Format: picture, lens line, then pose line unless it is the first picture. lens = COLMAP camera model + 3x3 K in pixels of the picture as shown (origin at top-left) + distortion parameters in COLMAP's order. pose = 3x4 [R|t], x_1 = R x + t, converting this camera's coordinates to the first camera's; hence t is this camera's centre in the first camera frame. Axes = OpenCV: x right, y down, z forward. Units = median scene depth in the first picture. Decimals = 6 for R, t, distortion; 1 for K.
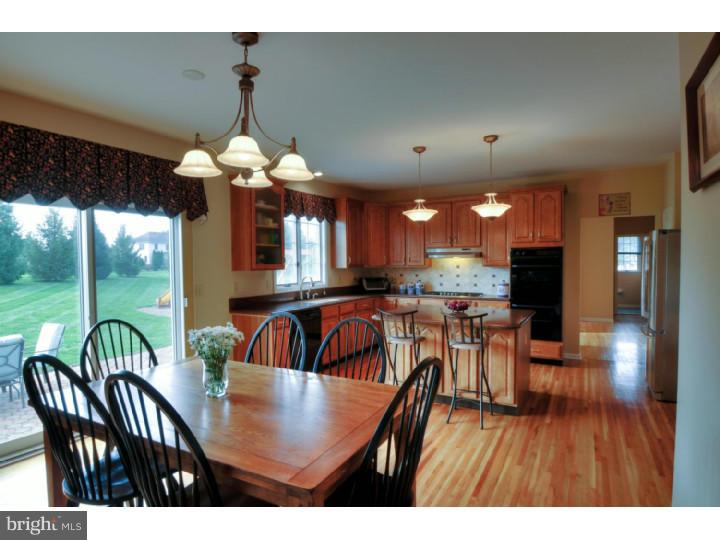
lens RADIAL K [[391.9, 0, 360.2], [0, 391.9, 273.6], [0, 0, 1]] dist [-0.030053, -0.004274]
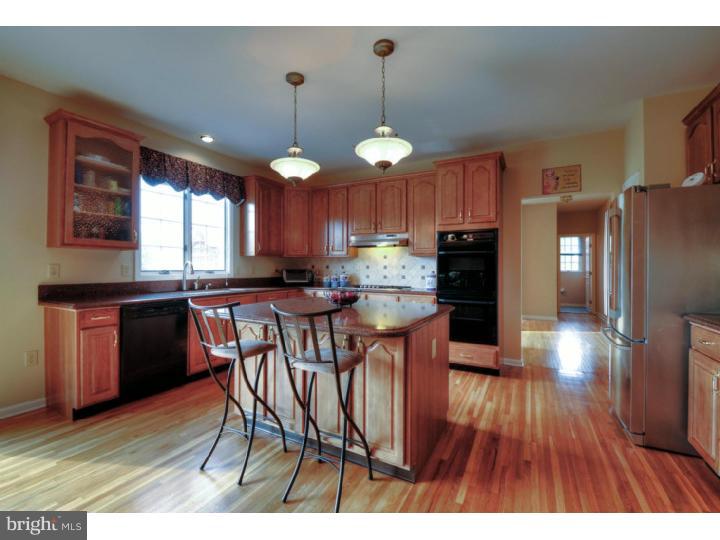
lens RADIAL K [[314.3, 0, 358.7], [0, 314.3, 265.0], [0, 0, 1]] dist [-0.002933, -0.003648]
pose [[0.999555, 0.013665, 0.026509, 0.198406], [-0.012627, 0.999162, -0.038928, 0.034282], [-0.027019, 0.038576, 0.998890, 0.330381]]
